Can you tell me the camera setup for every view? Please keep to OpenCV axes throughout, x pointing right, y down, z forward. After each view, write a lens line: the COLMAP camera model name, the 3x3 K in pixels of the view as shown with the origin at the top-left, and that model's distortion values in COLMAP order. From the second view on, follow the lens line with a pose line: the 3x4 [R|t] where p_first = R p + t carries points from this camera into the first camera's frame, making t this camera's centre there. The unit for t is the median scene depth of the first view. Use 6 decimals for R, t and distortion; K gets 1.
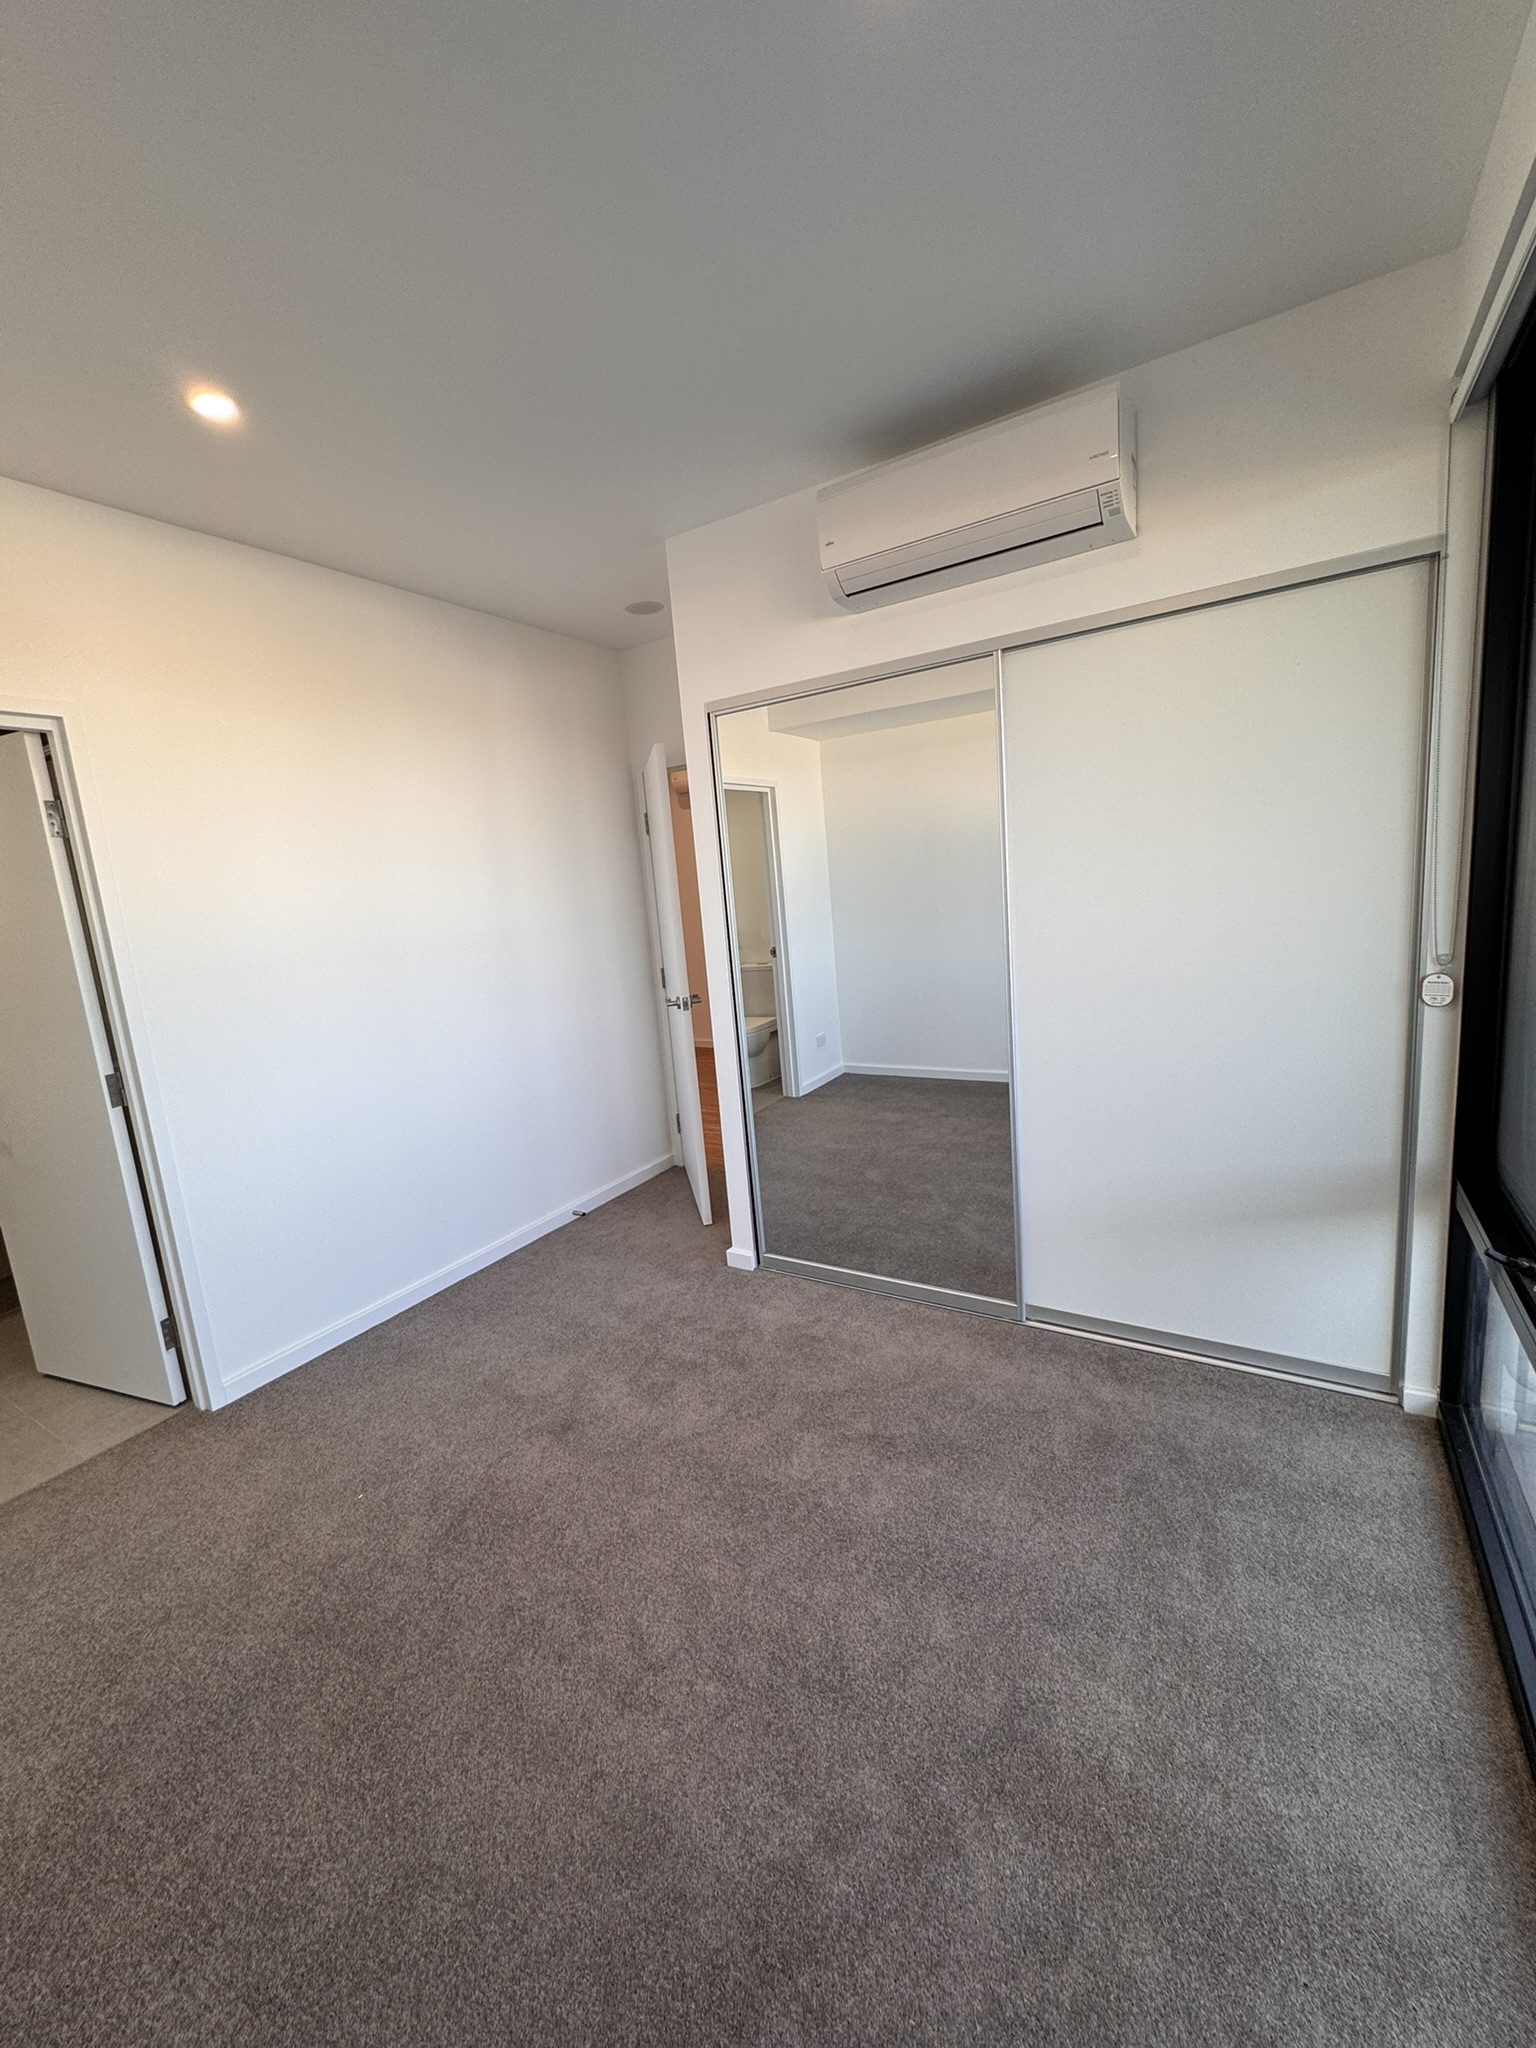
lens RADIAL K [[817.7, 0, 769.9], [0, 817.7, 1016.1], [0, 0, 1]] dist [-0.002389, -0.000241]
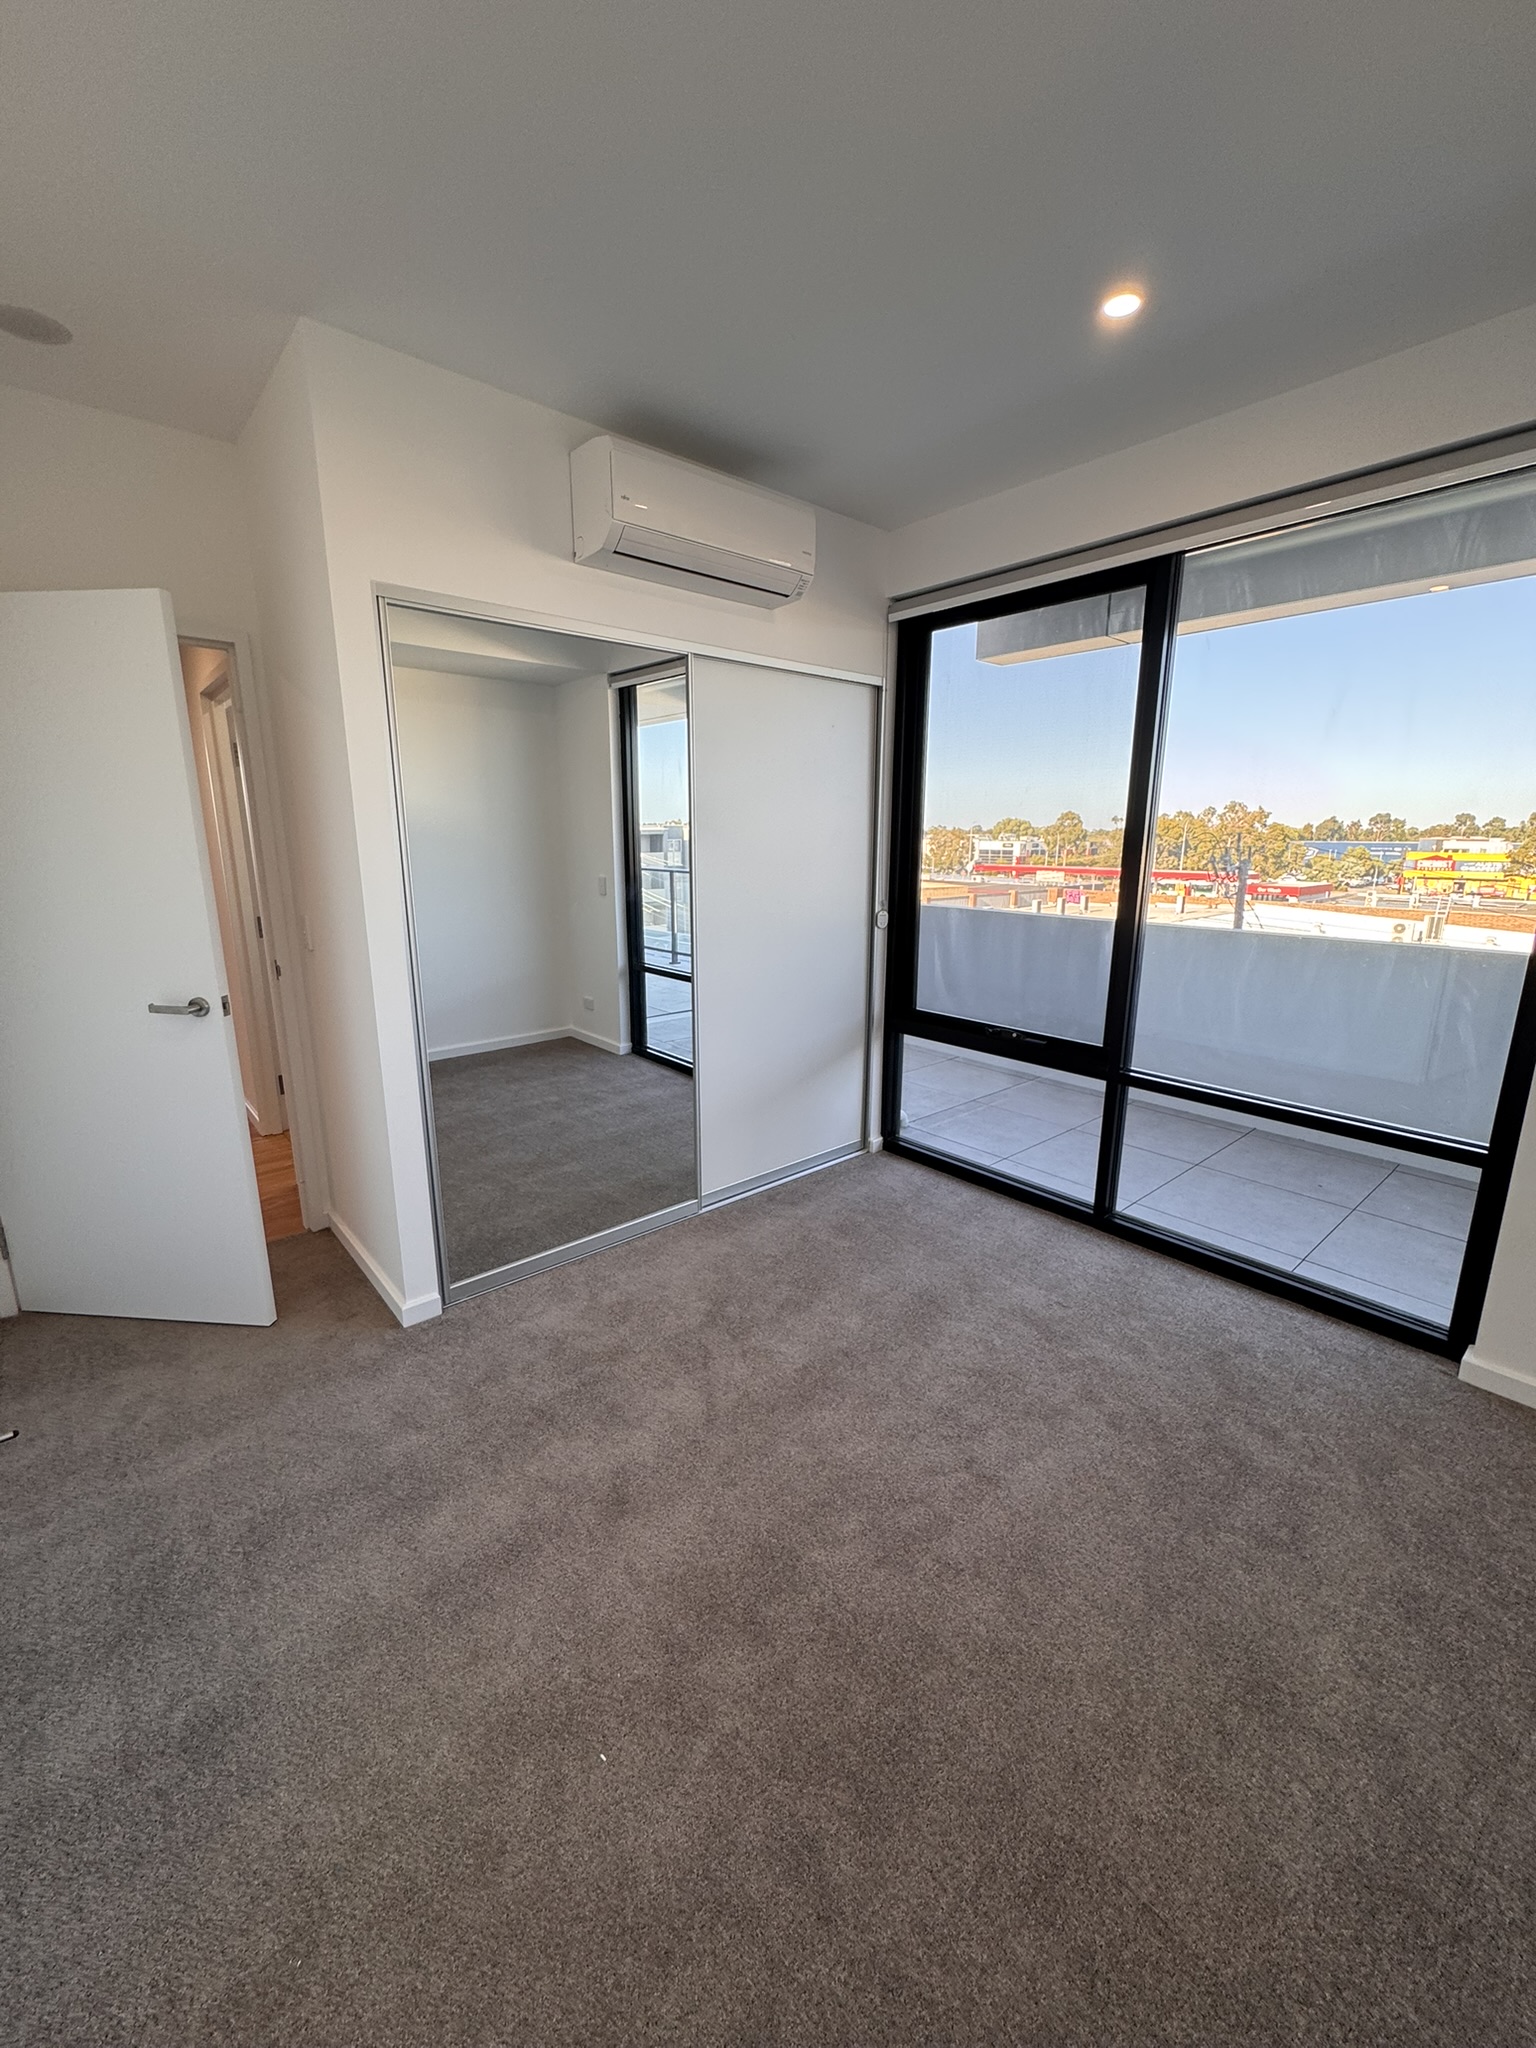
lens RADIAL K [[817.7, 0, 769.9], [0, 817.7, 1016.1], [0, 0, 1]] dist [-0.002389, -0.000241]
pose [[0.294451, -0.129307, 0.946878, -0.887409], [0.127576, 0.987254, 0.095149, -0.020825], [-0.947113, 0.092782, 0.307194, 0.564037]]
